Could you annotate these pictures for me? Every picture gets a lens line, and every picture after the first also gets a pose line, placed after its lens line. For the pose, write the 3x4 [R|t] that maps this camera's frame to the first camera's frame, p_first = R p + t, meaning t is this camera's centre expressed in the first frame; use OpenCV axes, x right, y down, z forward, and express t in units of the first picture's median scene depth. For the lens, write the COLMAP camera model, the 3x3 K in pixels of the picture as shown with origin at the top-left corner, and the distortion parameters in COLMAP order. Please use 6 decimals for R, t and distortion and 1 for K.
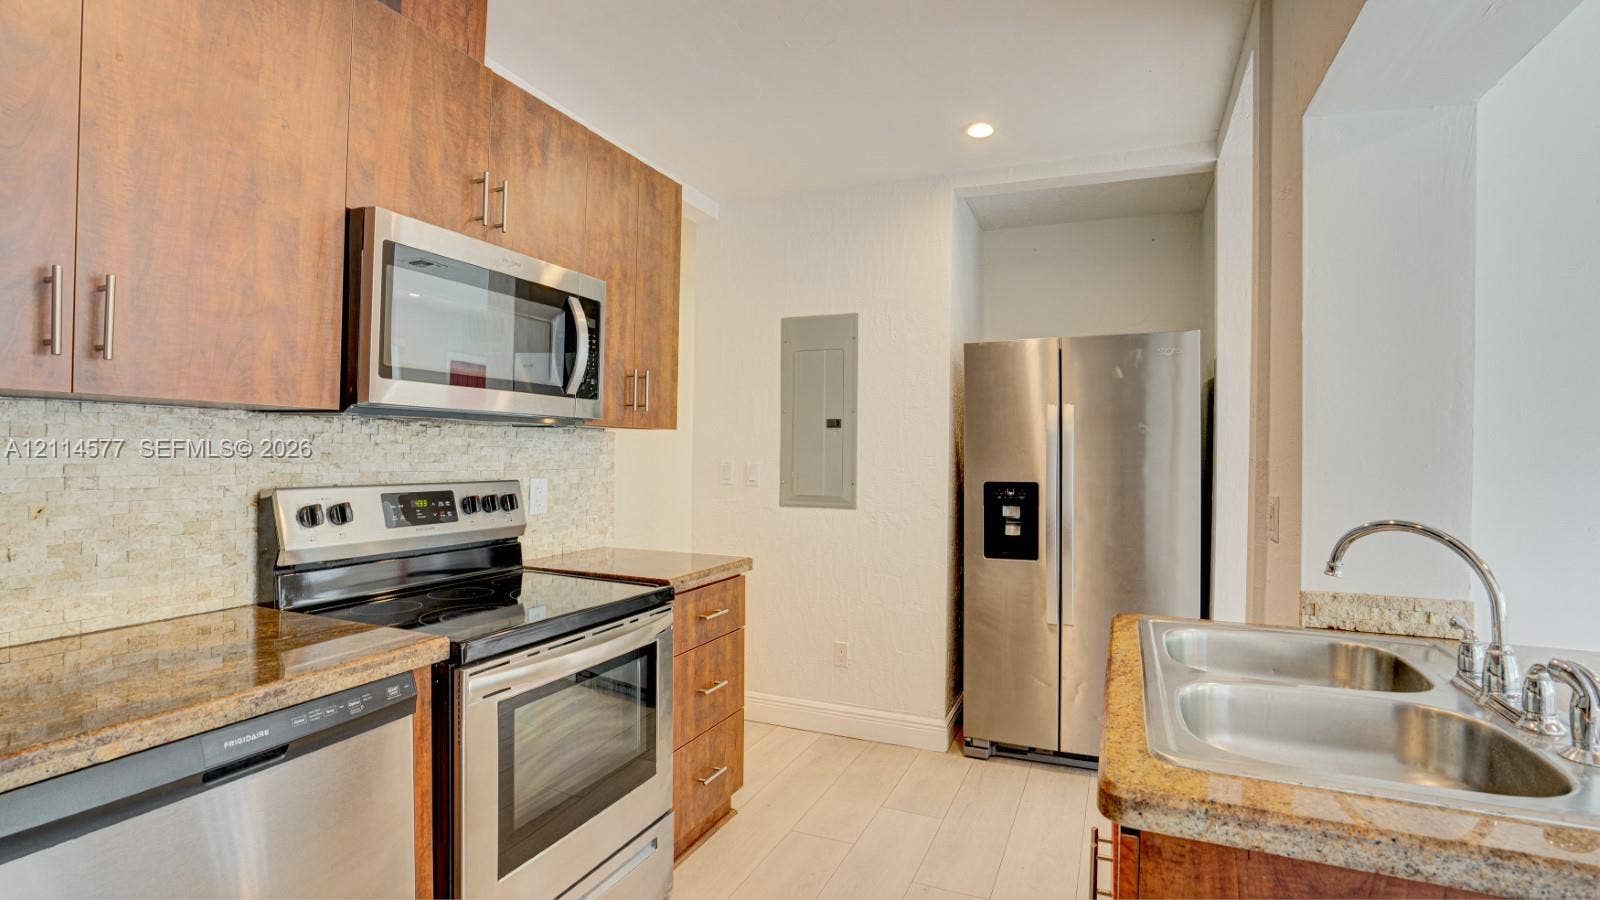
lens RADIAL K [[738.6, 0, 809.5], [0, 738.6, 452.4], [0, 0, 1]] dist [-0.066394, 0.022928]
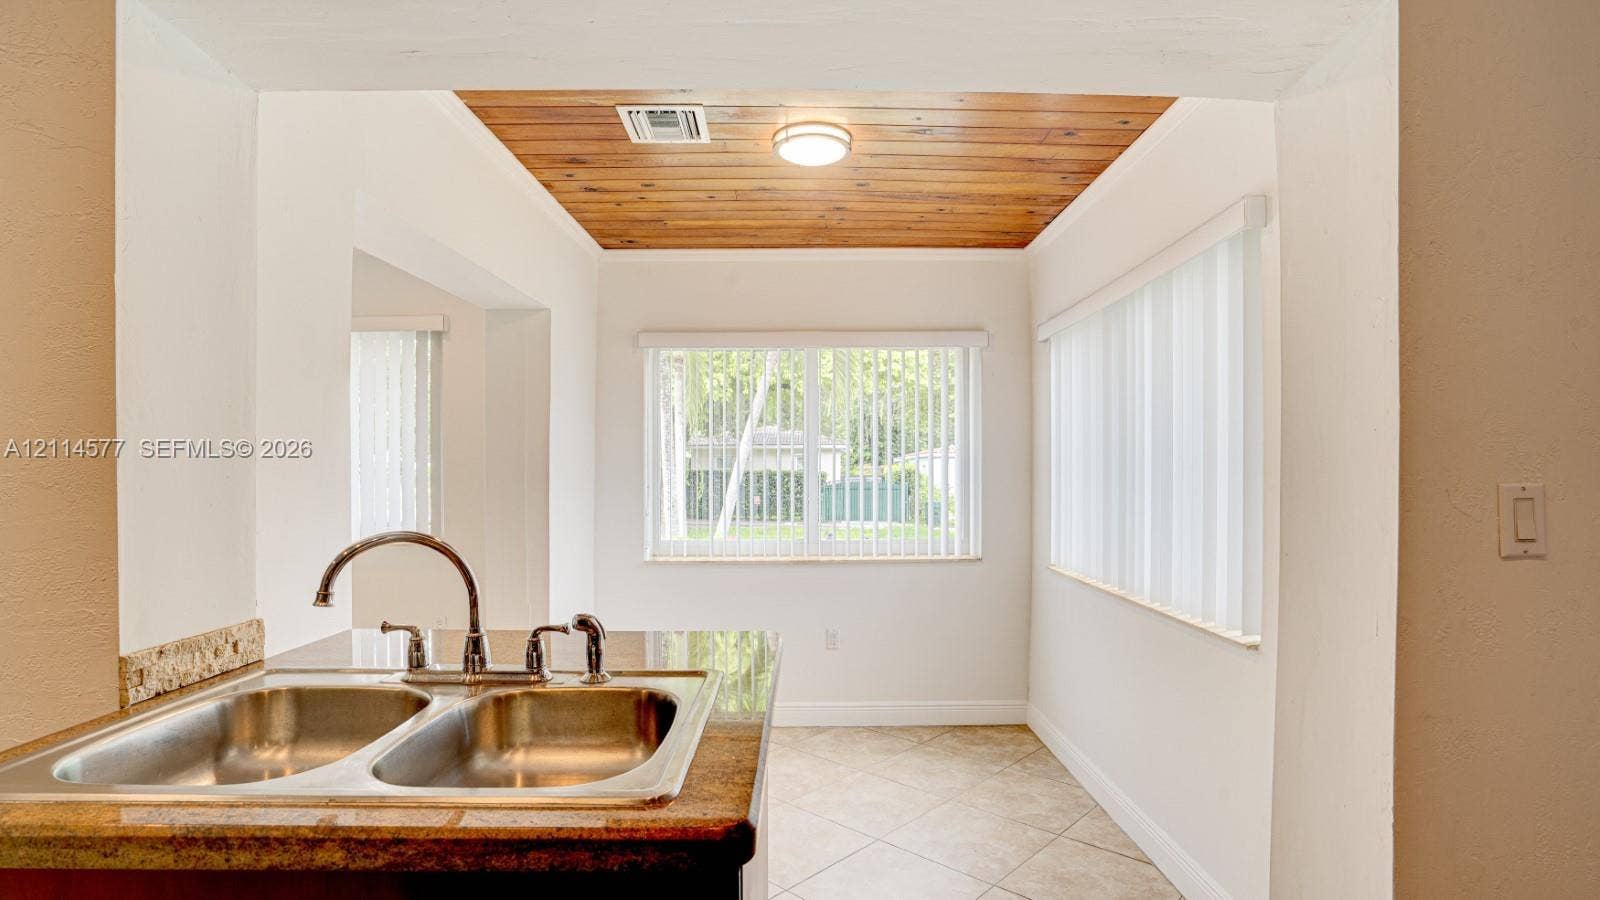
lens RADIAL K [[768.0, 0, 810.9], [0, 768.0, 481.5], [0, 0, 1]] dist [-0.057246, 0.023010]
pose [[-0.405275, -0.024856, 0.913857, -0.172976], [-0.000543, 0.999637, 0.026949, 0.000154], [-0.914195, 0.010425, -0.405141, 0.461009]]
